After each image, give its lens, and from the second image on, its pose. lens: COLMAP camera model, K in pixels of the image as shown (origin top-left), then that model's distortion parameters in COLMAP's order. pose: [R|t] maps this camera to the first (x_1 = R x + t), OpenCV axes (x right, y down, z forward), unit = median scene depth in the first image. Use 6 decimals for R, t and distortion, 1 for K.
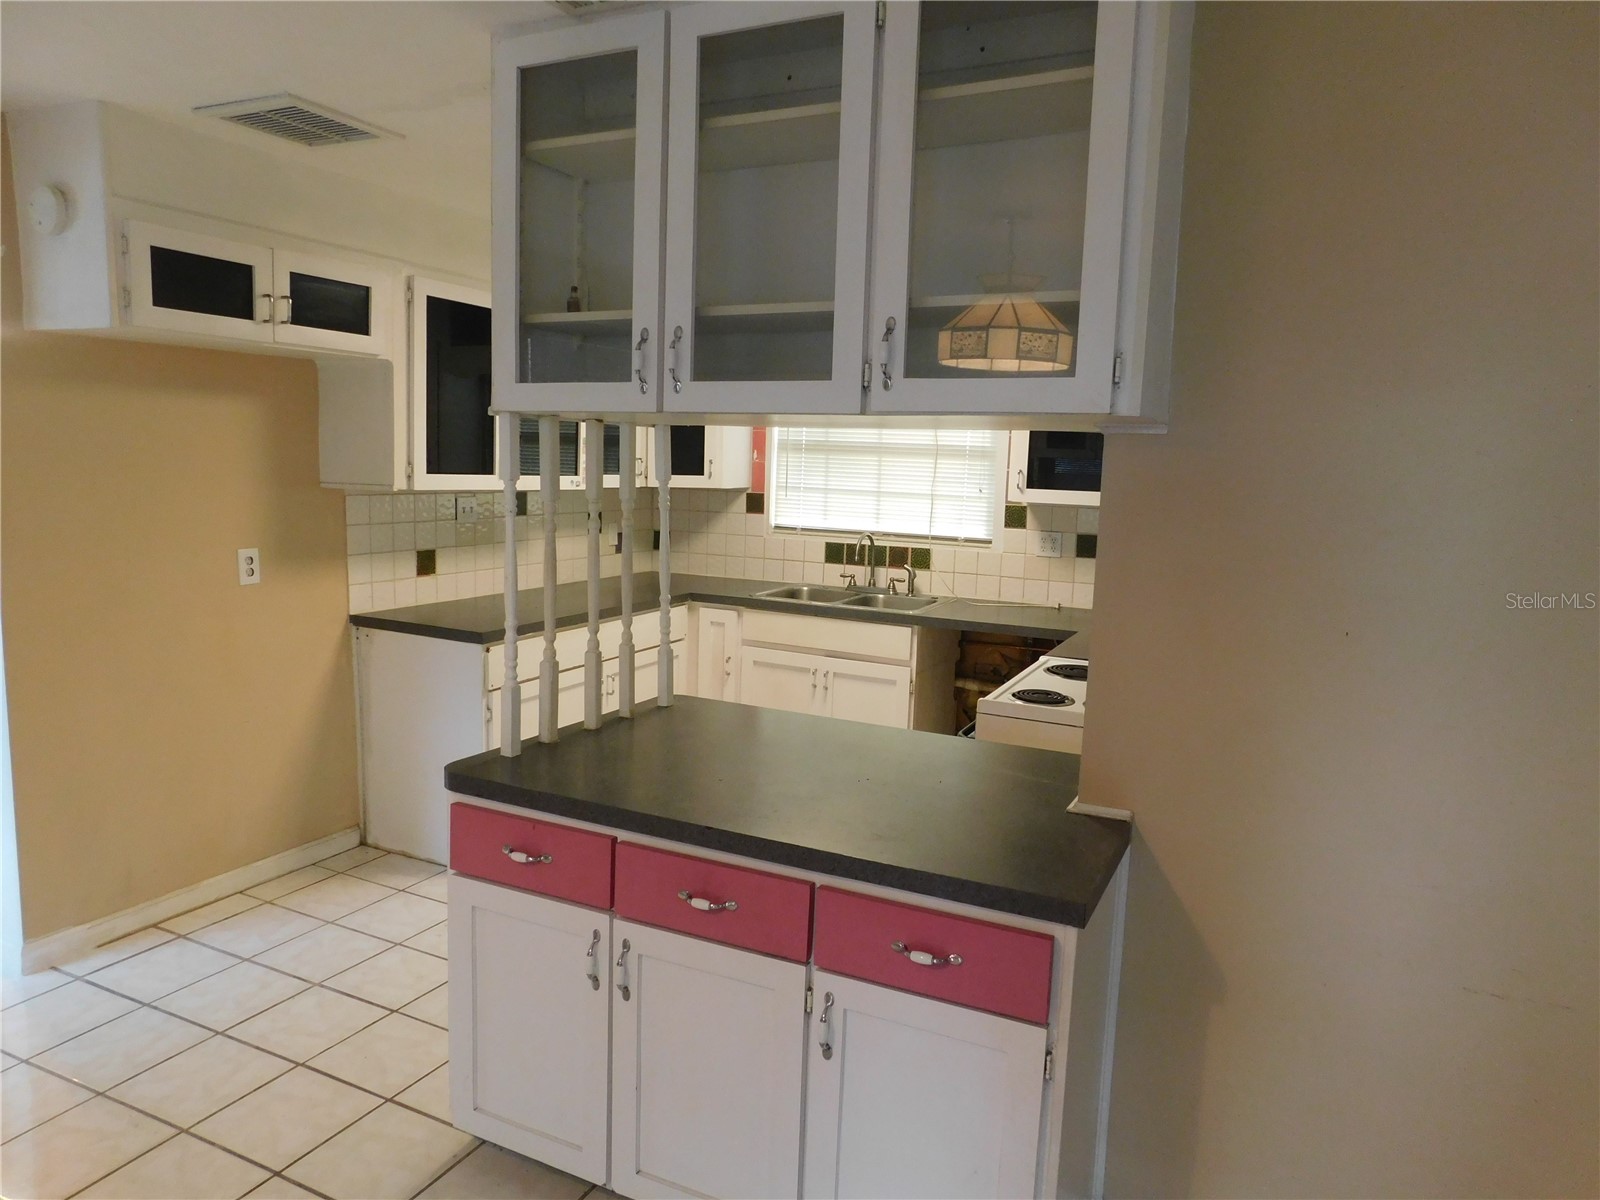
lens RADIAL K [[1085.0, 0, 802.1], [0, 1085.0, 602.5], [0, 0, 1]] dist [-0.043011, 0.053543]
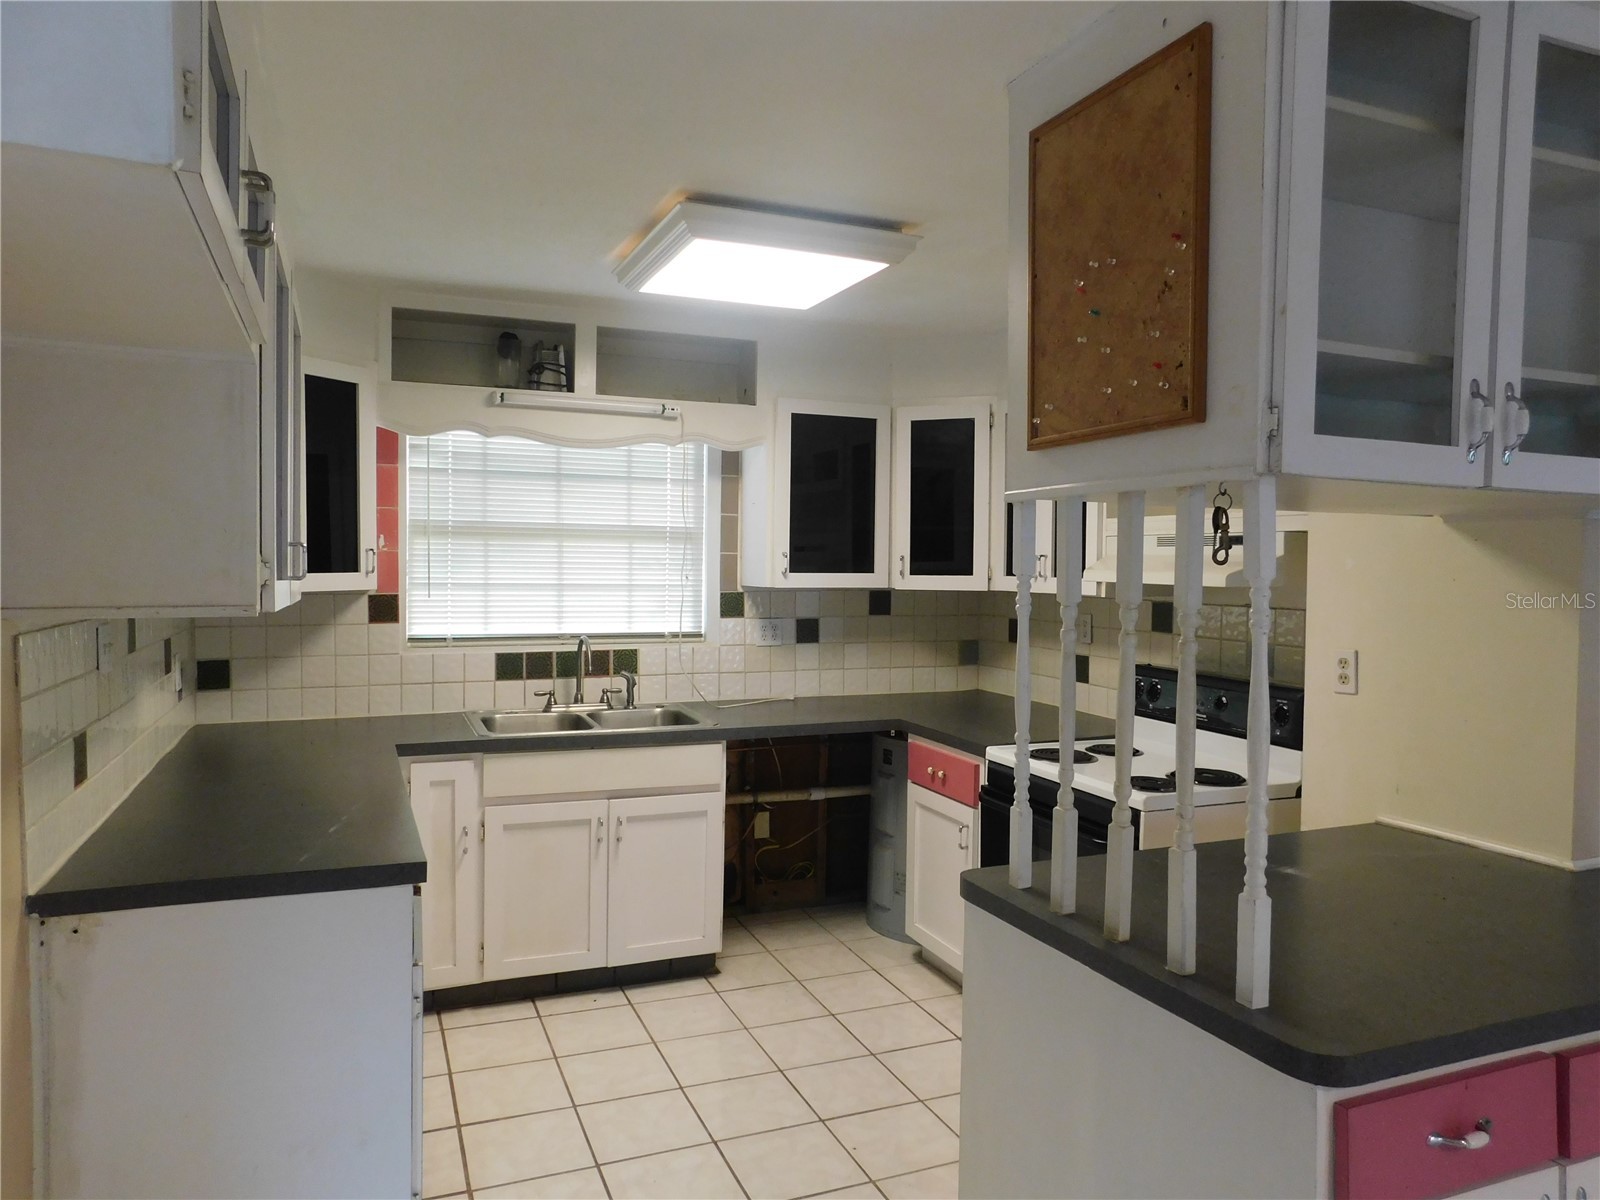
lens RADIAL K [[1085.0, 0, 800.3], [0, 1085.0, 594.9], [0, 0, 1]] dist [-0.043011, 0.053543]
pose [[0.661129, -0.051110, 0.748529, -0.422885], [0.112625, 0.993133, -0.031663, -0.050551], [-0.741771, 0.105236, 0.662345, 0.347294]]
